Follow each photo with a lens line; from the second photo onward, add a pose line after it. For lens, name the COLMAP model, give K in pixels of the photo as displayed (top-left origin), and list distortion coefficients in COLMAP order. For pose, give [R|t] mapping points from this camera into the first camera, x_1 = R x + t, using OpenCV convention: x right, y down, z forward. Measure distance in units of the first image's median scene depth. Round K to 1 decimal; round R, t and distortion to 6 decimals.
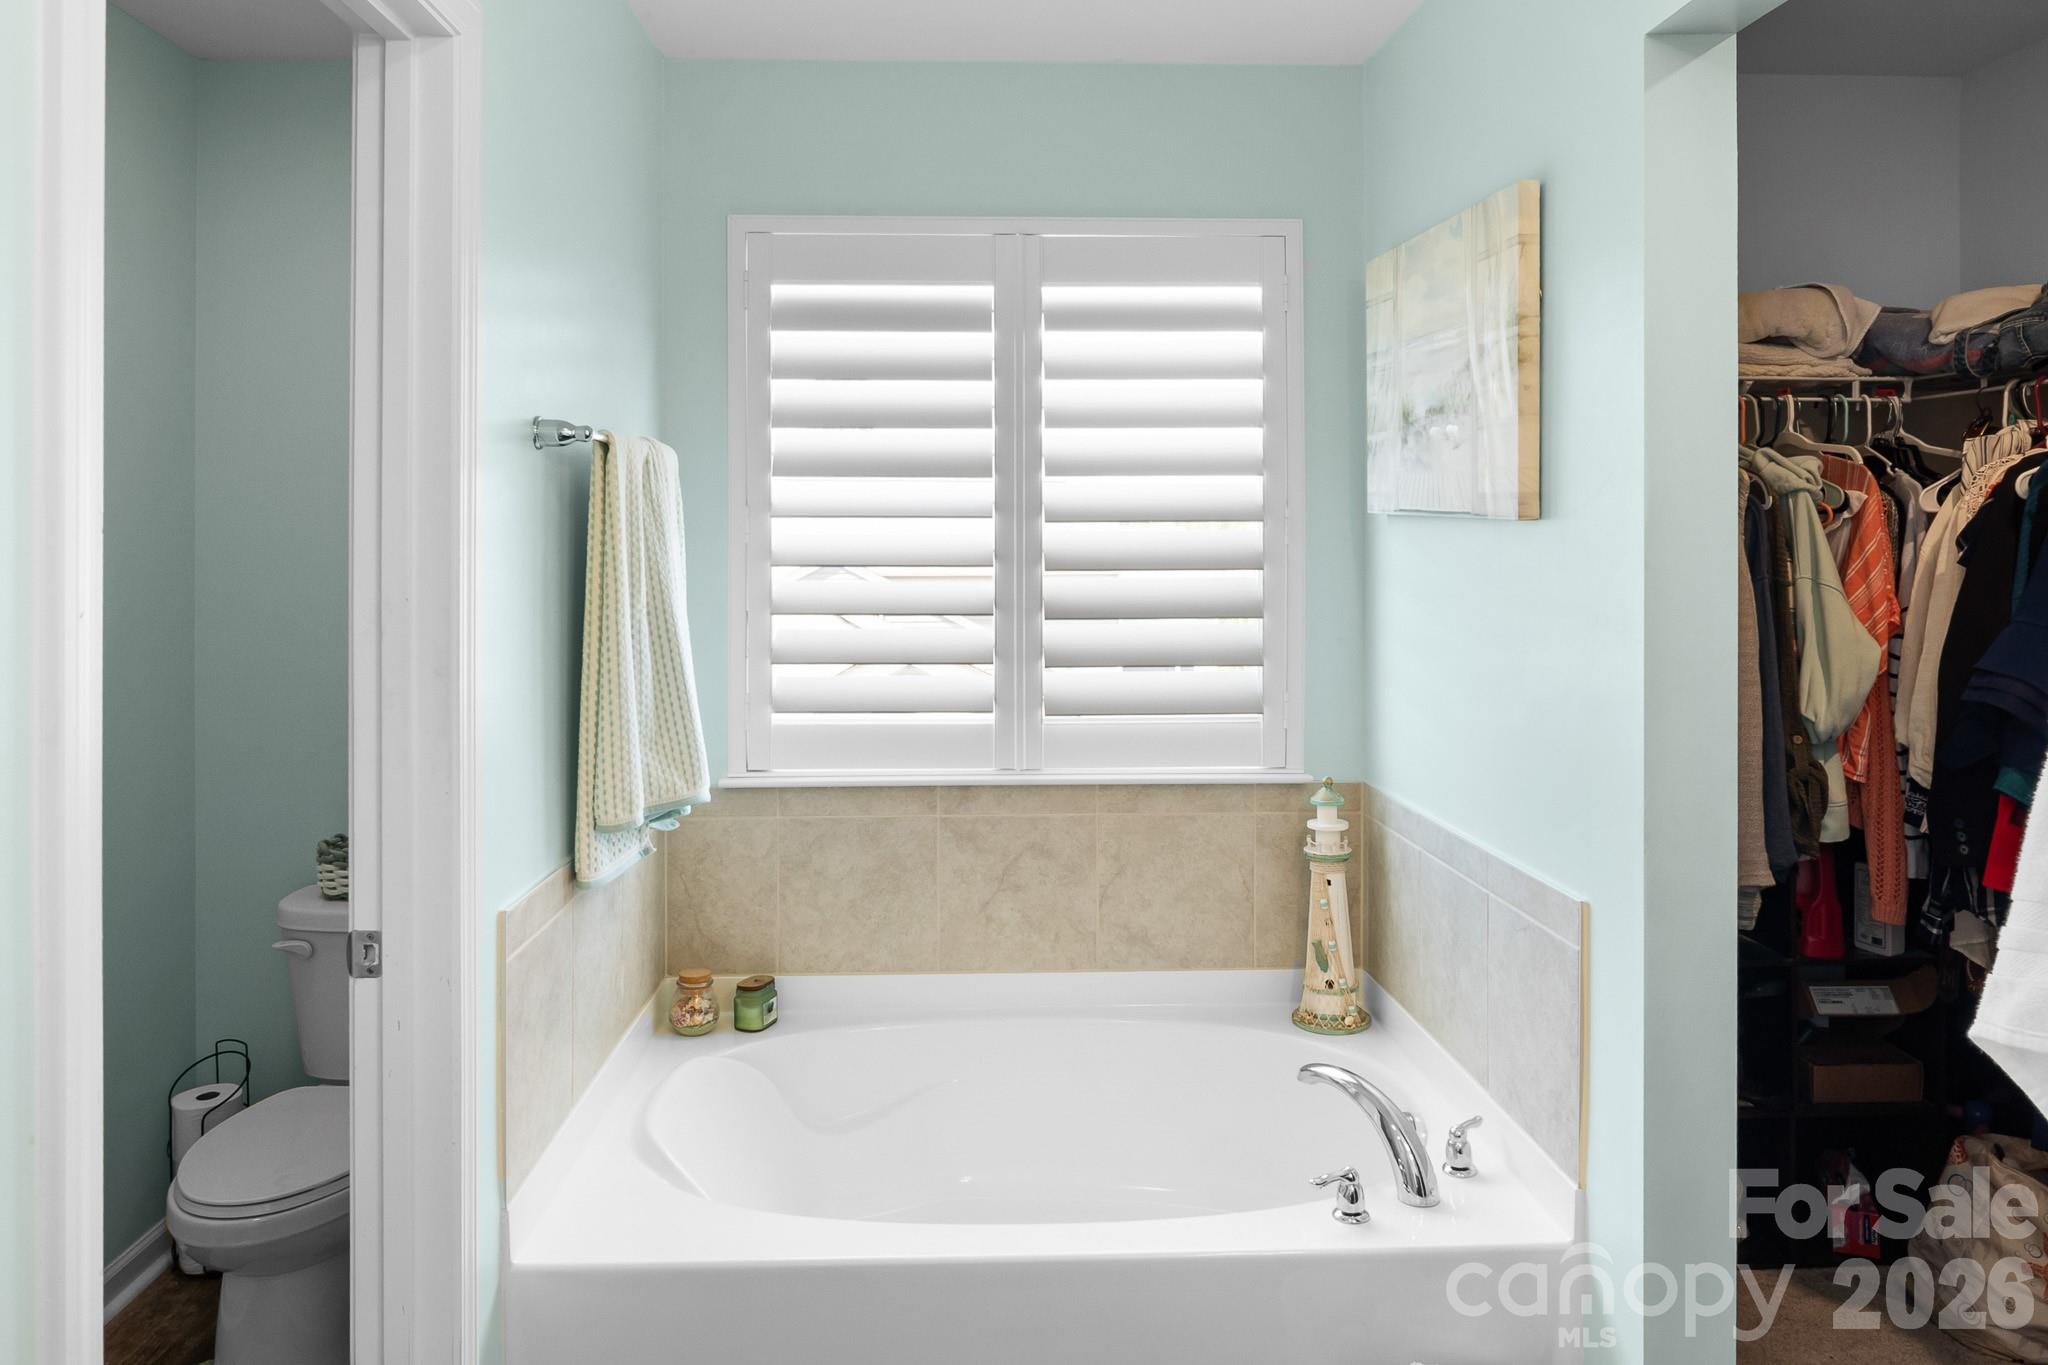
lens RADIAL K [[1338.2, 0, 1023.8], [0, 1338.2, 541.9], [0, 0, 1]] dist [-0.009316, -0.002986]
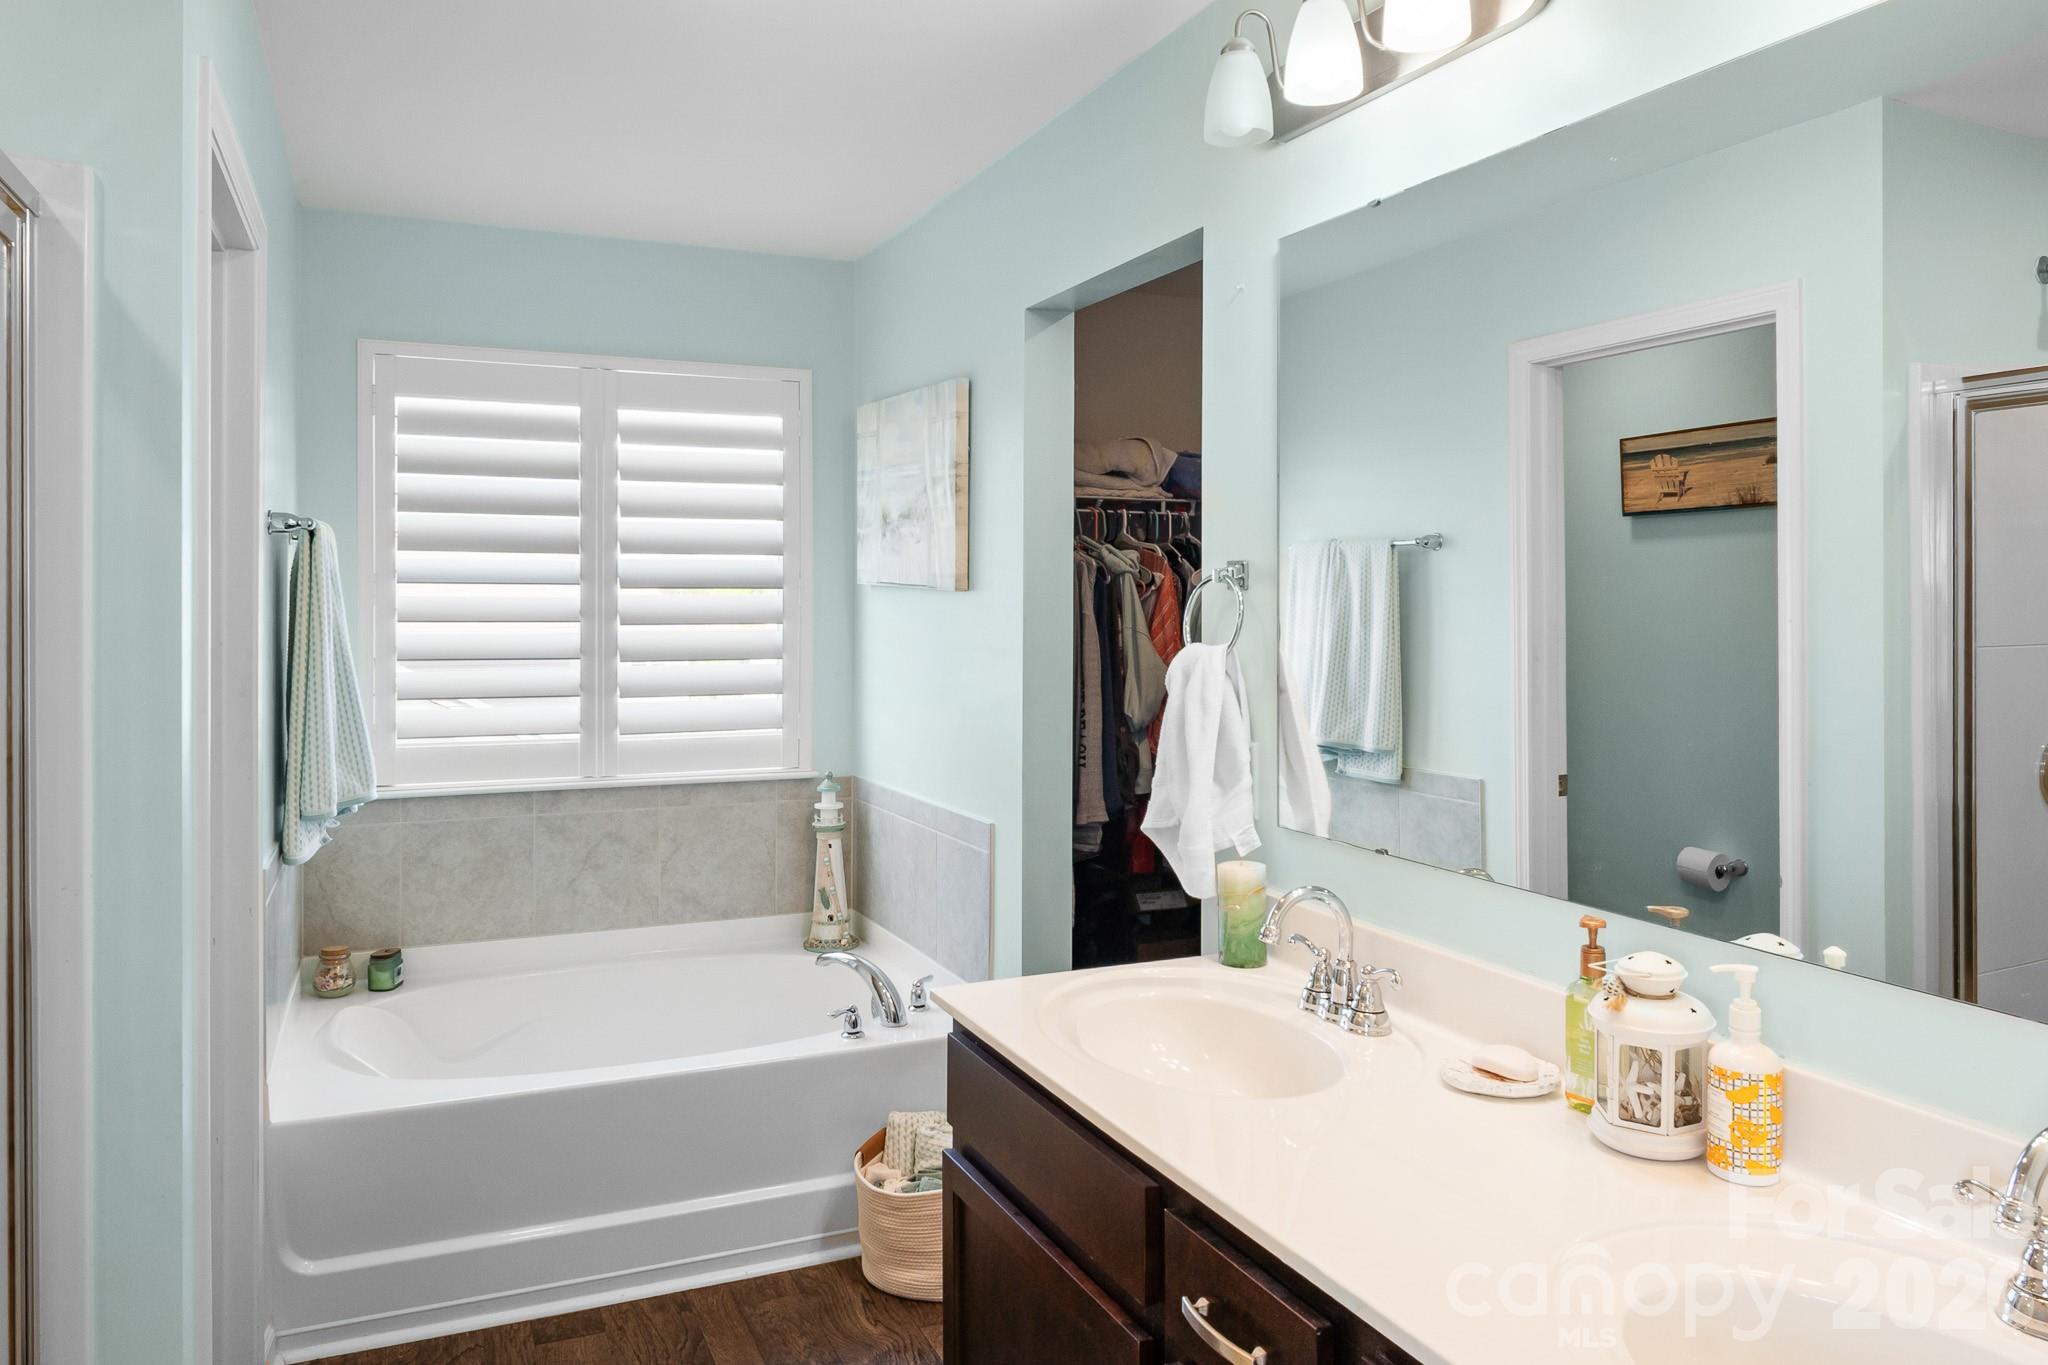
lens RADIAL K [[1398.5, 0, 1004.5], [0, 1398.5, 607.4], [0, 0, 1]] dist [-0.006649, -0.002839]
pose [[0.929070, 0.001898, 0.369900, -0.150209], [-0.003567, 0.999986, 0.003830, -0.002719], [-0.369887, -0.004878, 0.929064, -0.446365]]
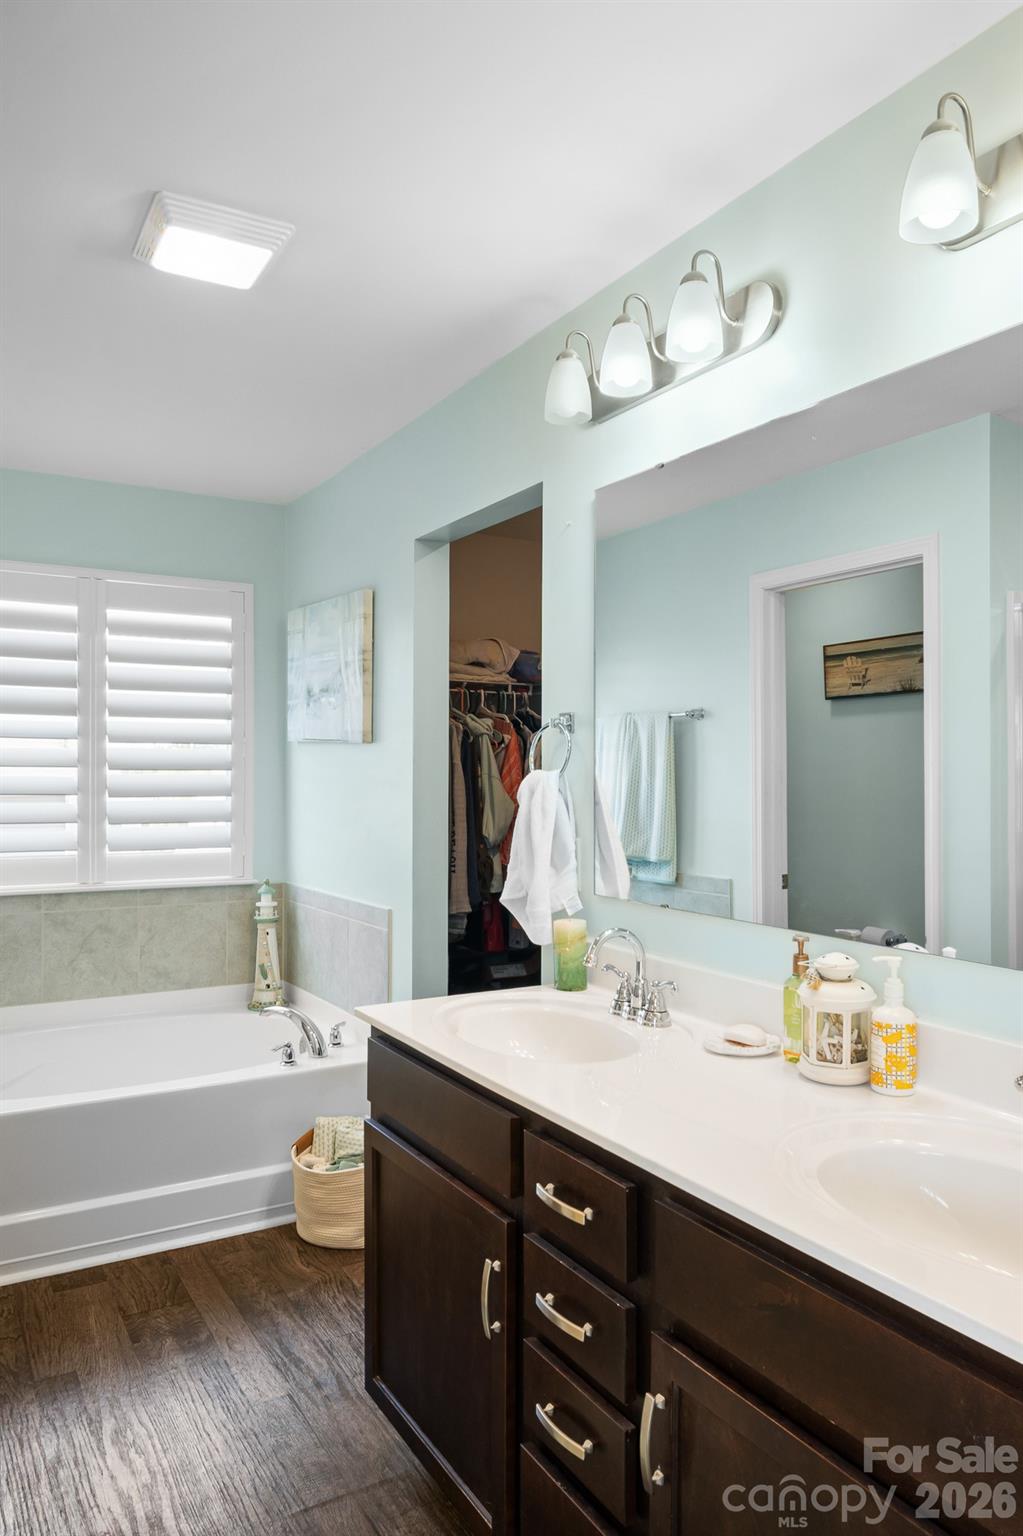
lens RADIAL K [[1048.2, 0, 509.8], [0, 1048.2, 785.3], [0, 0, 1]] dist [-0.007802, -0.003060]
pose [[0.877583, 0.001111, 0.479423, -0.192718], [-0.004201, 0.999977, 0.005373, 0.033996], [-0.479406, -0.006729, 0.877568, -0.497107]]
